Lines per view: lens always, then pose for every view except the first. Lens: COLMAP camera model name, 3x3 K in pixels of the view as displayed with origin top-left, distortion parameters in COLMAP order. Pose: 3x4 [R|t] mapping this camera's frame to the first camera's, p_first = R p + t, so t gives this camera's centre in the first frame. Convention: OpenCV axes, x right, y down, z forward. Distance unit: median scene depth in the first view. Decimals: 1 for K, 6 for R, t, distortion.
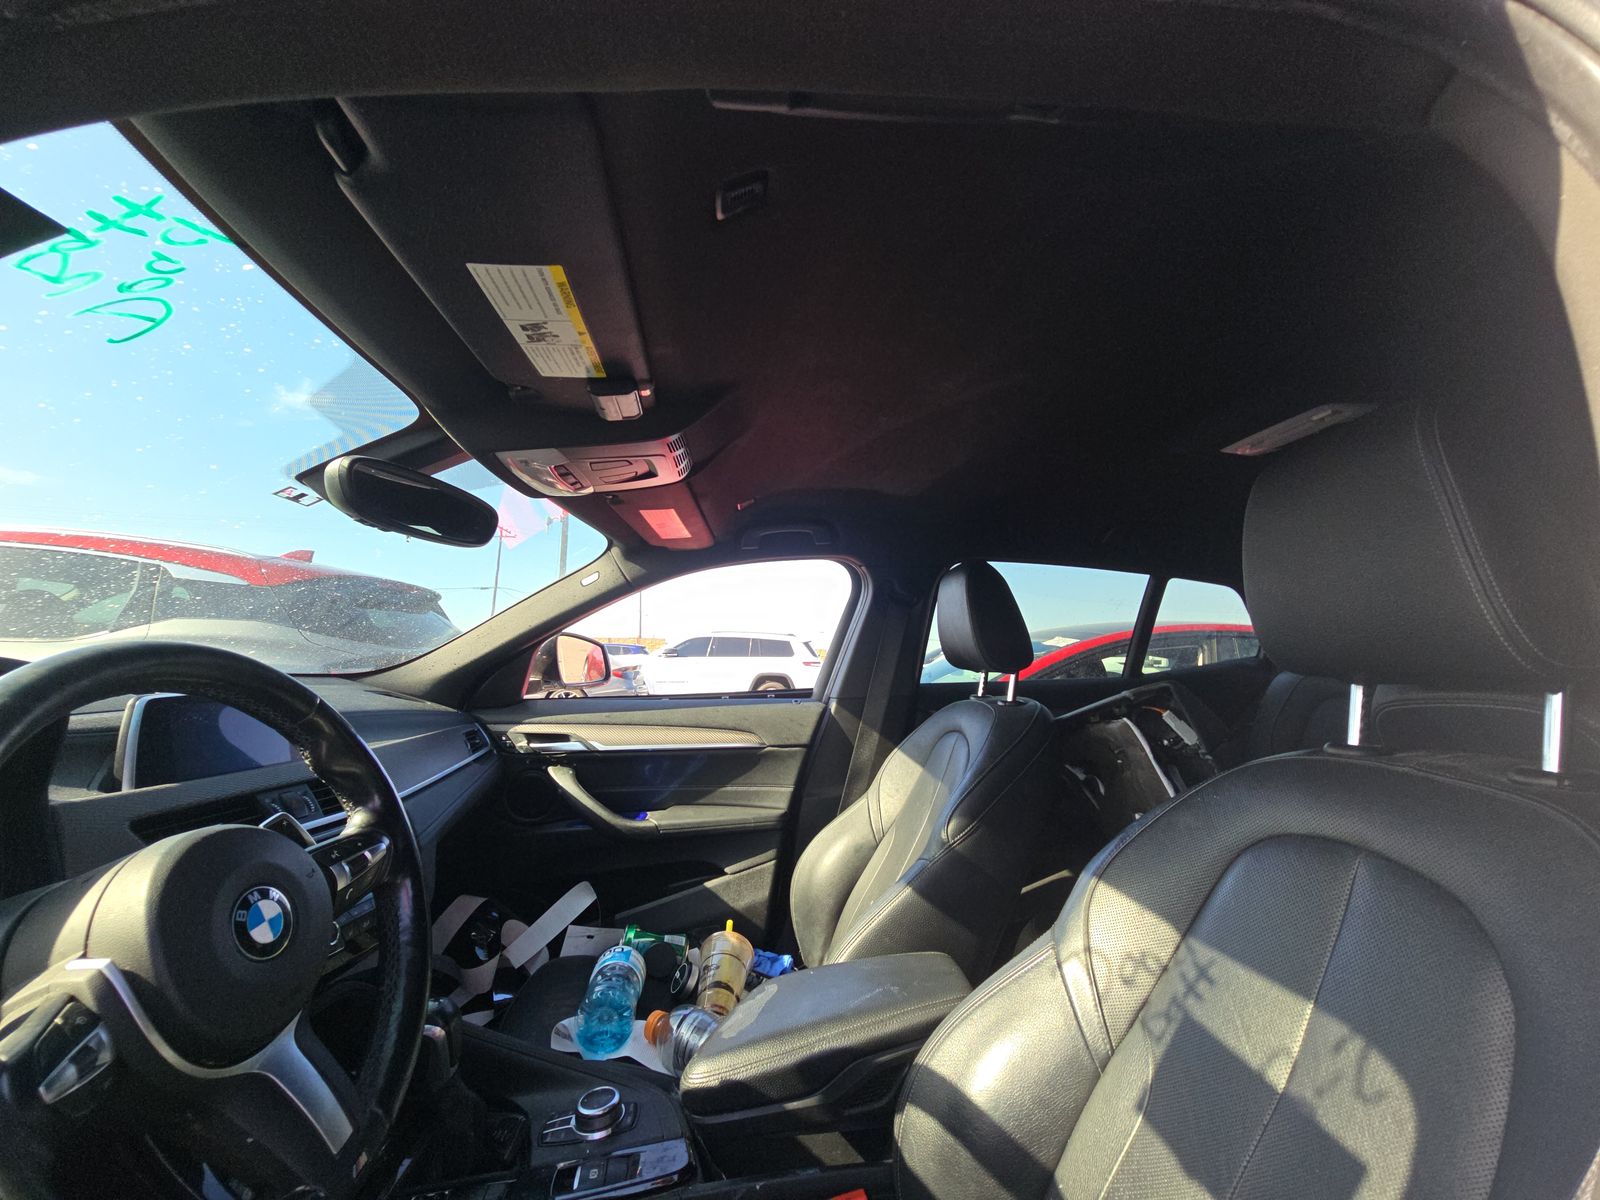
lens RADIAL K [[644.9, 0, 809.1], [0, 644.9, 593.4], [0, 0, 1]] dist [0.016666, -0.009047]
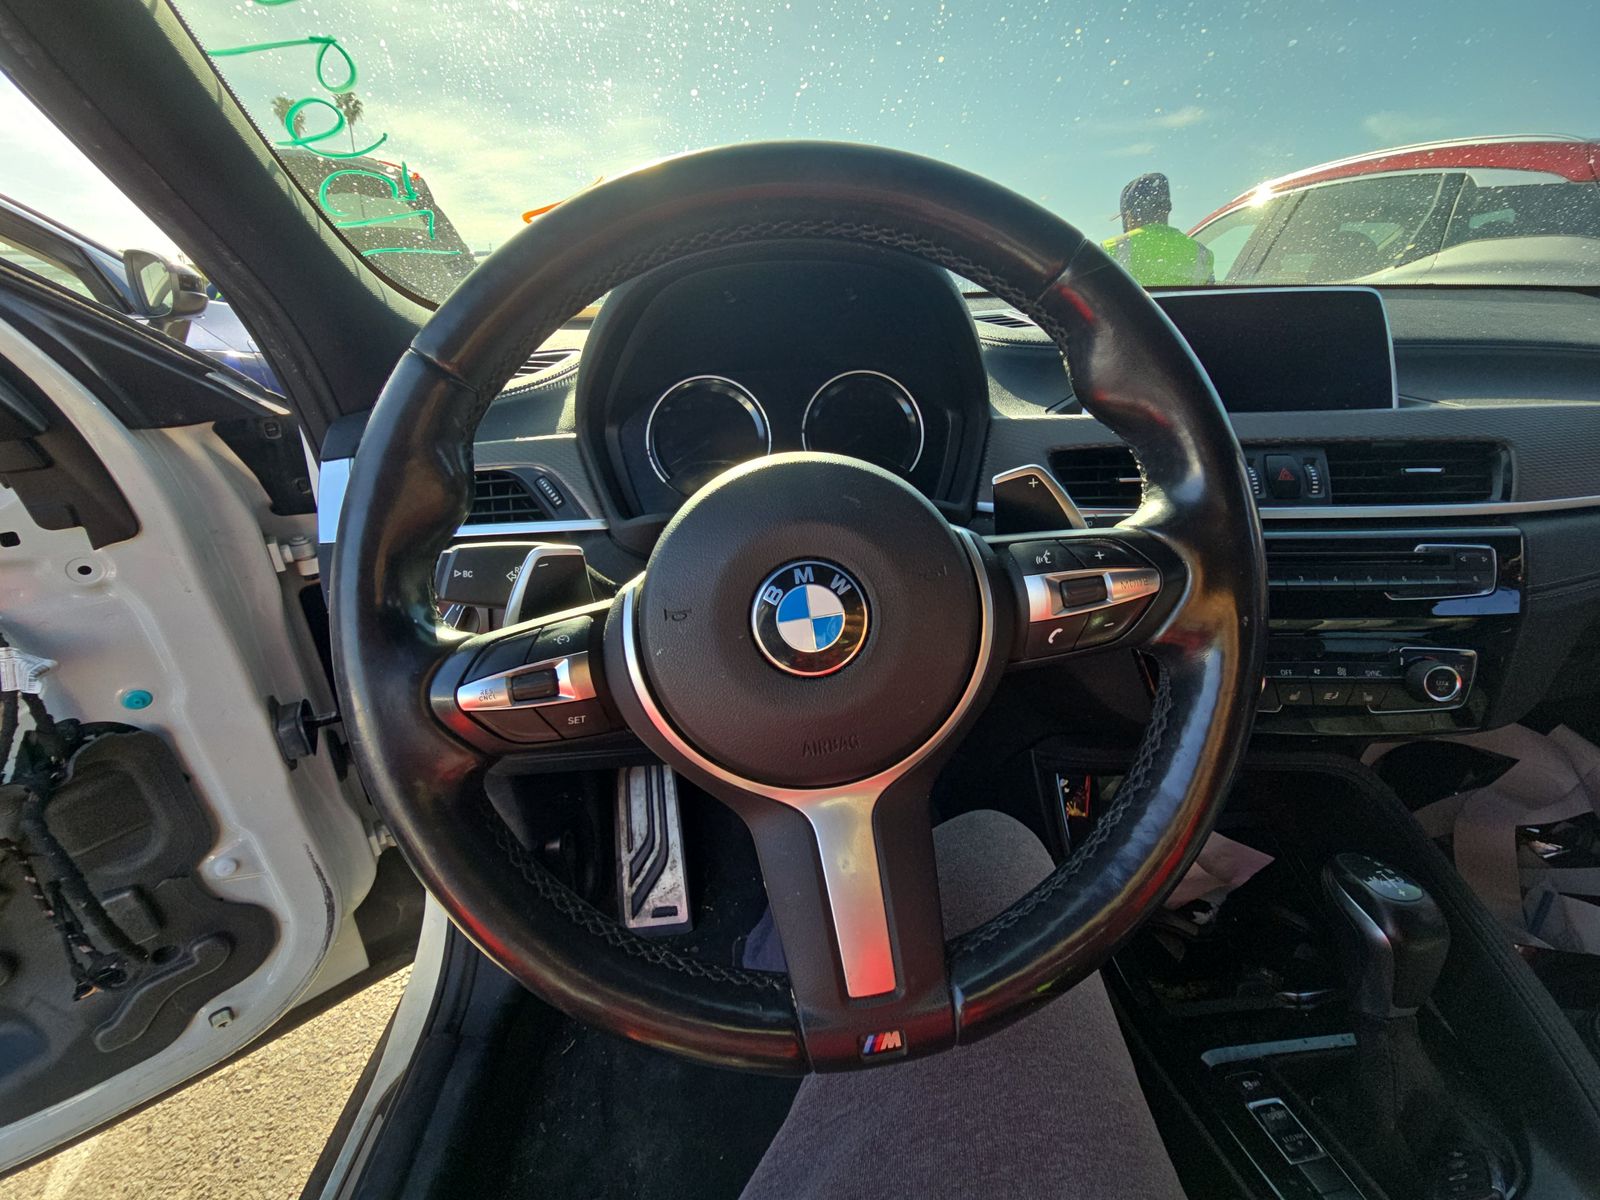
lens RADIAL K [[646.1, 0, 800.0], [0, 646.1, 600.0], [0, 0, 1]] dist [0.001383, 0.000149]
pose [[-0.015094, 0.362567, -0.931835, -0.087459], [0.135785, 0.924051, 0.357339, 0.086062], [0.990623, -0.121135, -0.063179, 0.329167]]
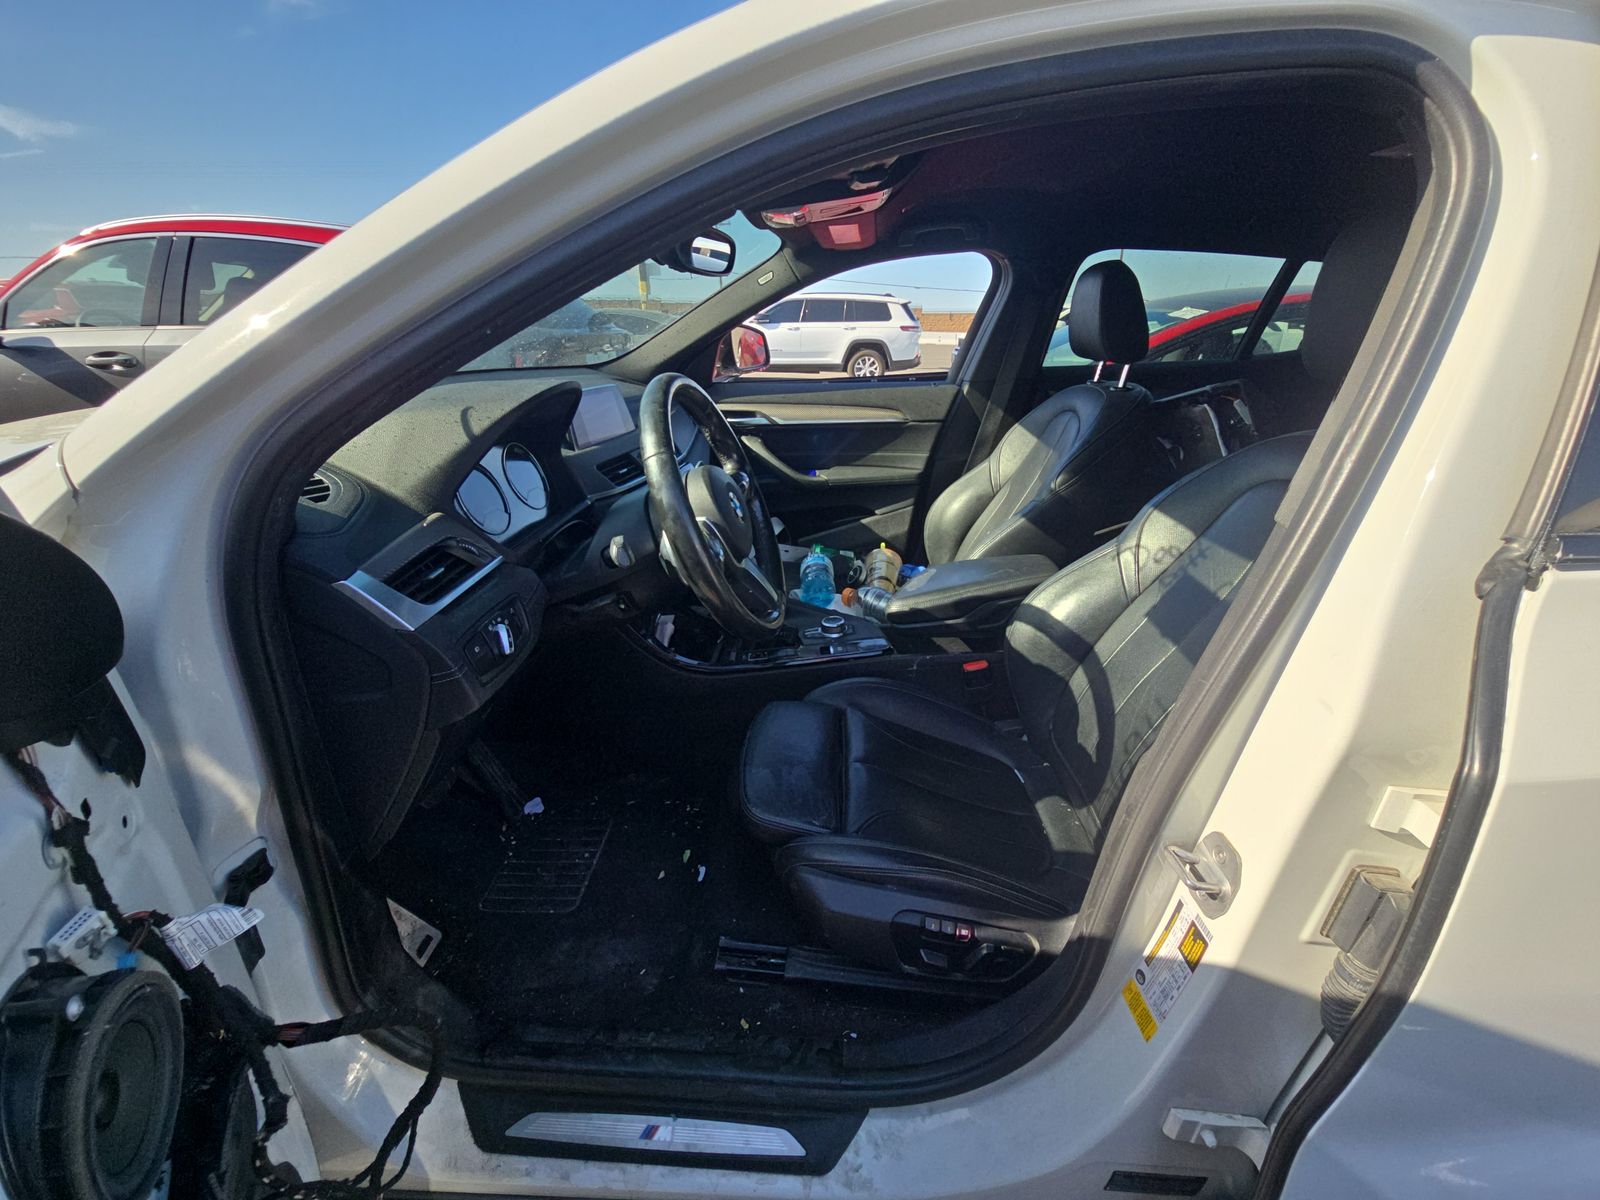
lens RADIAL K [[644.9, 0, 809.1], [0, 644.9, 593.4], [0, 0, 1]] dist [0.016666, -0.009047]
pose [[0.991811, 0.035317, -0.122731, -0.106205], [0.028160, 0.876873, 0.479897, -0.090229], [0.124568, -0.479423, 0.868698, -0.320224]]
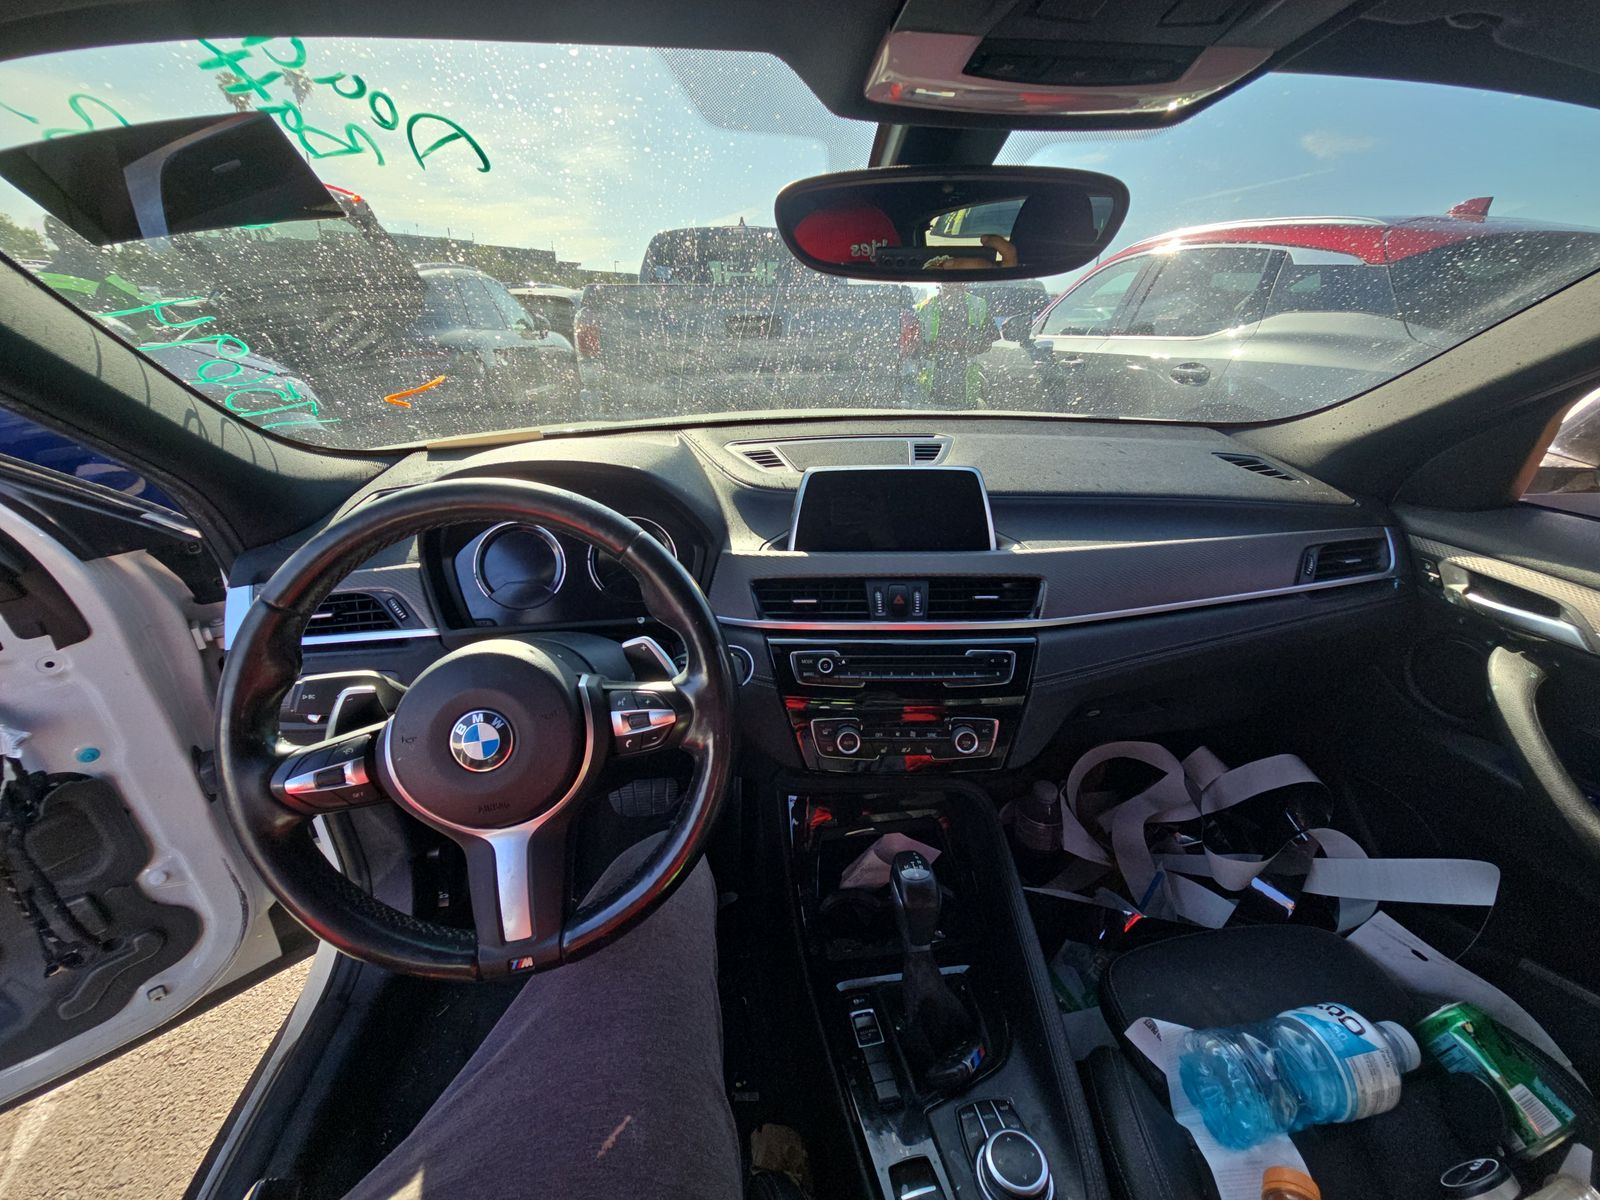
lens RADIAL K [[644.9, 0, 809.1], [0, 644.9, 593.4], [0, 0, 1]] dist [0.016666, -0.009047]
pose [[0.037889, 0.365808, -0.929919, 0.053292], [0.116128, 0.922670, 0.367688, -0.030946], [0.992511, -0.121921, -0.007522, 0.518620]]
